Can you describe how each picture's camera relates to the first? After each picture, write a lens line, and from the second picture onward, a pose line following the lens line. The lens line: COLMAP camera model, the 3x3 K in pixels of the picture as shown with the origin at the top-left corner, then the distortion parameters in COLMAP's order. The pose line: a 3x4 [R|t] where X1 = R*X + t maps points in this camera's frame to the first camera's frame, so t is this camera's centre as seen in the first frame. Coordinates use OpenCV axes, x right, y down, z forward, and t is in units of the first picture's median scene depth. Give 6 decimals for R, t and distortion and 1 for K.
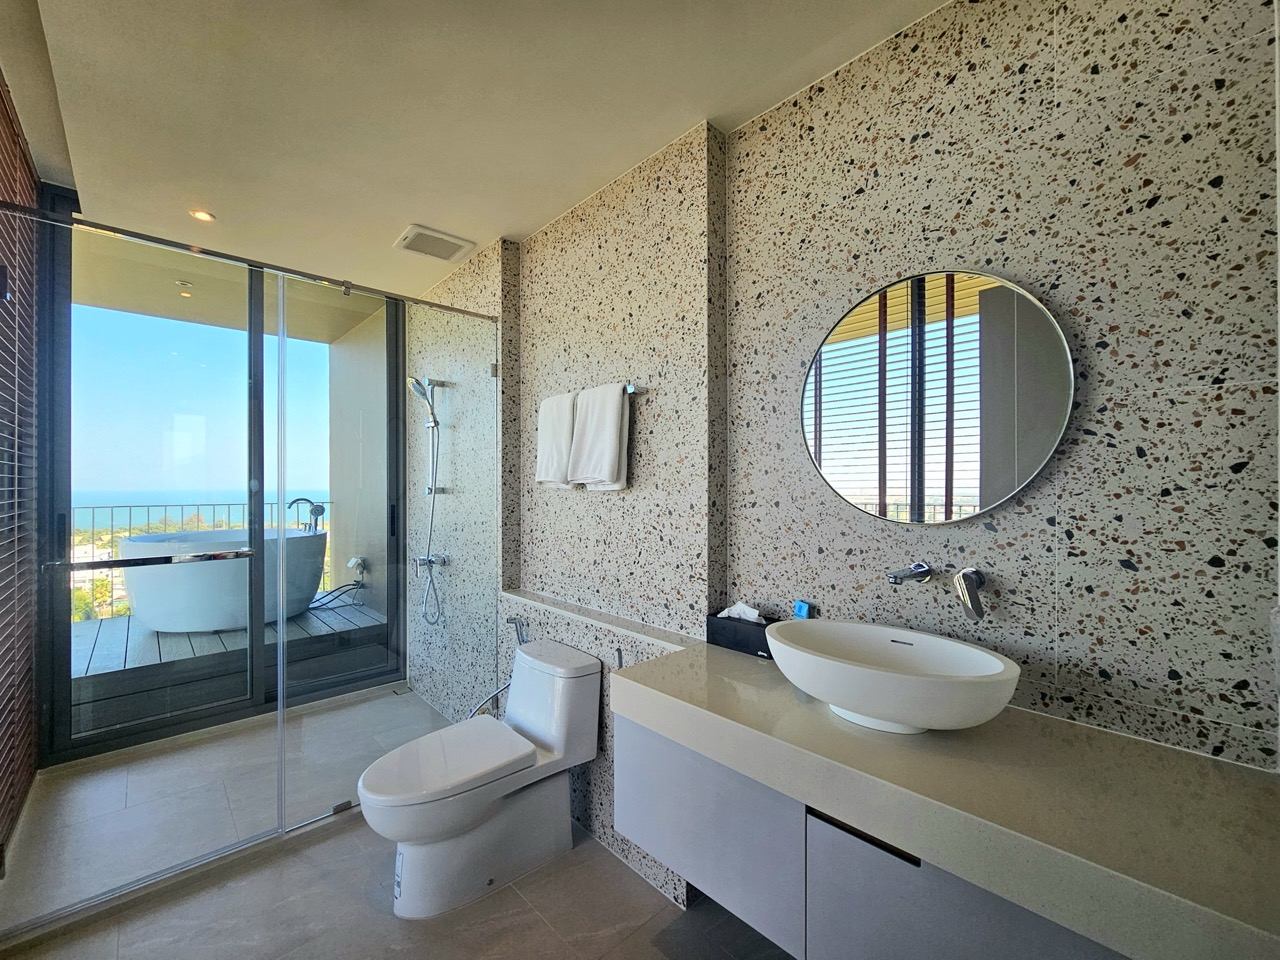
lens RADIAL K [[529.9, 0, 638.5], [0, 529.9, 483.6], [0, 0, 1]] dist [-0.003860, 0.001458]
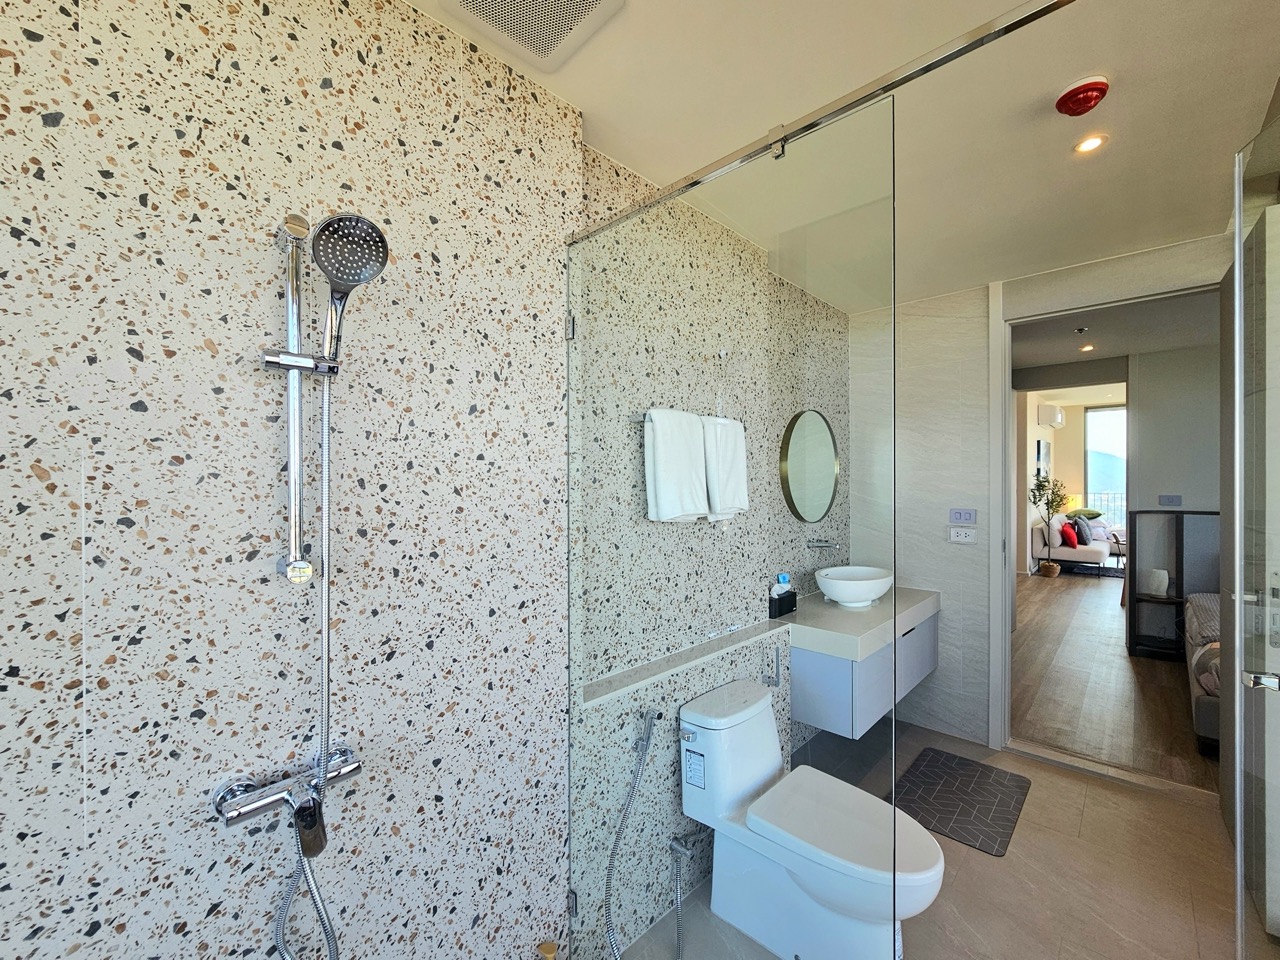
lens RADIAL K [[529.9, 0, 657.9], [0, 529.9, 479.9], [0, 0, 1]] dist [-0.003860, 0.001458]
pose [[-0.076487, 0.002381, 0.997068, -1.027354], [-0.002445, 0.999994, -0.002576, -0.058515], [-0.997068, -0.002635, -0.076481, 1.141310]]
